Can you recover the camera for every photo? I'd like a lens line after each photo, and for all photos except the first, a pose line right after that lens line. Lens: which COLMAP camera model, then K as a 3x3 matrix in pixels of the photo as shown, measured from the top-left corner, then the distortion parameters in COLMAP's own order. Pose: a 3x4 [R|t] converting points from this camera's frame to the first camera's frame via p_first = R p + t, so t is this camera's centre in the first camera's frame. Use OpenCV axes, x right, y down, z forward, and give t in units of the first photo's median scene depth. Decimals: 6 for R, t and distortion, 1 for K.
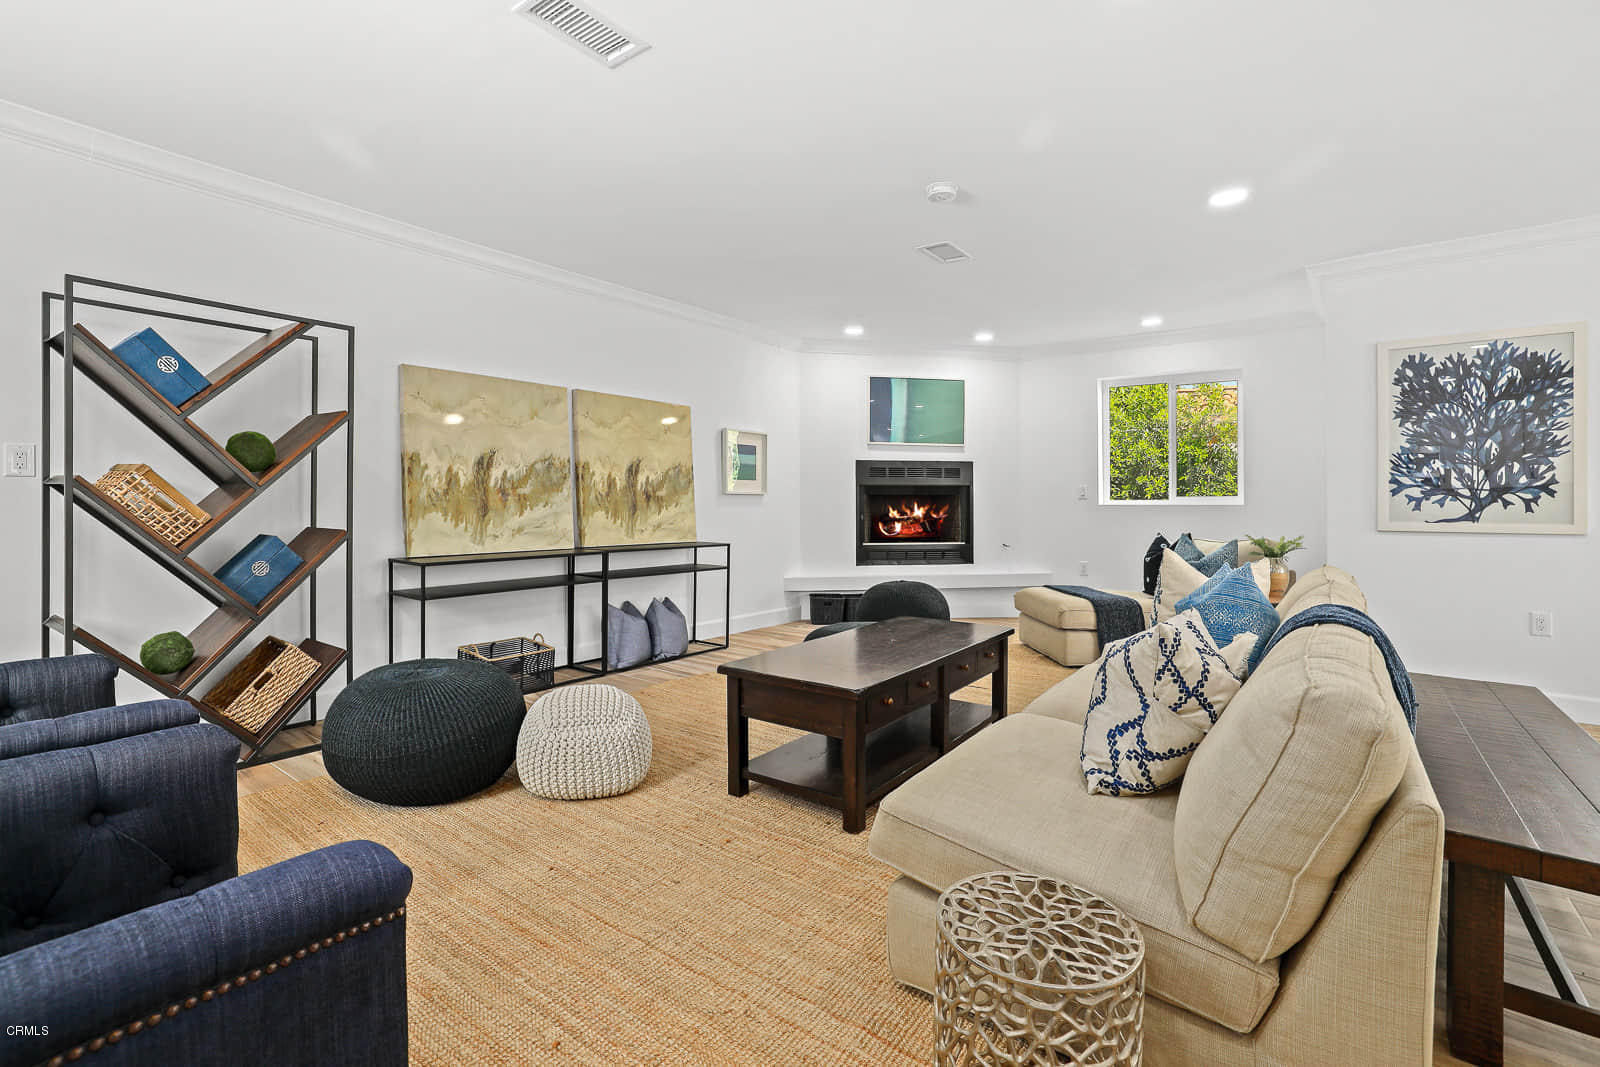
lens RADIAL K [[737.8, 0, 795.8], [0, 737.8, 516.6], [0, 0, 1]] dist [-0.002967, -0.000237]
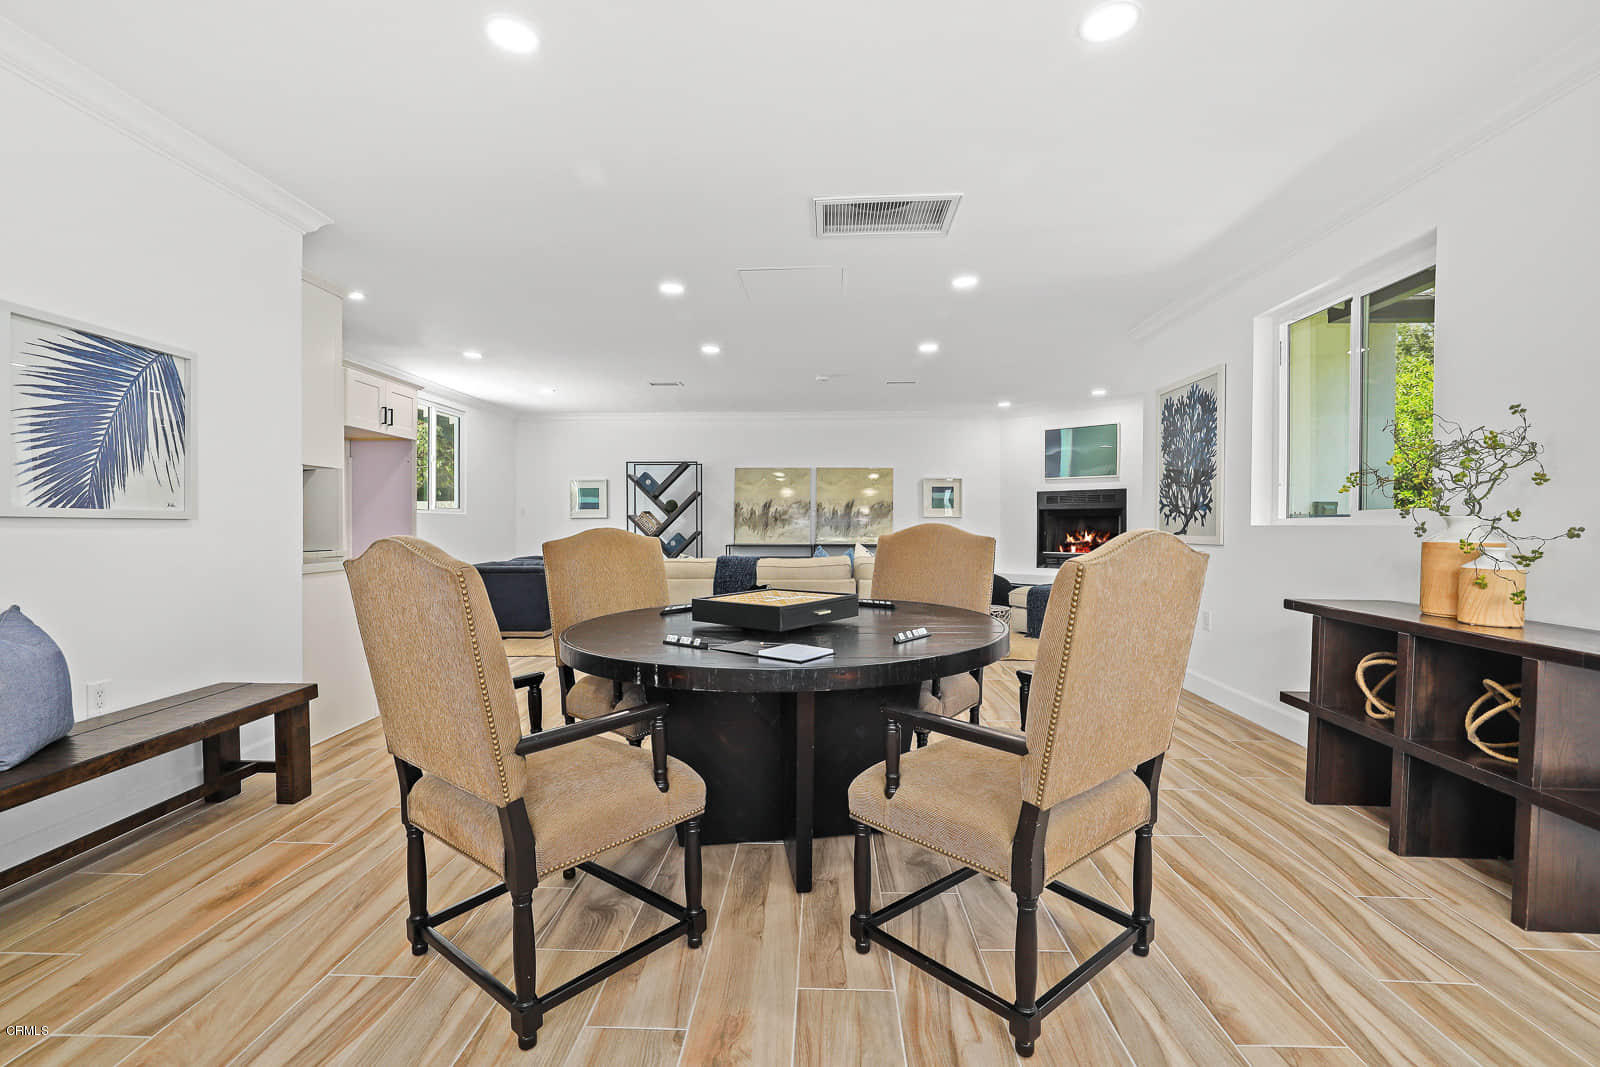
lens RADIAL K [[686.8, 0, 802.4], [0, 686.8, 536.8], [0, 0, 1]] dist [0.000152, 0.000003]
pose [[0.574783, 0.012661, -0.818208, 1.529467], [-0.016150, 0.999861, 0.004127, 0.016829], [0.818146, 0.010842, 0.574908, -0.169143]]
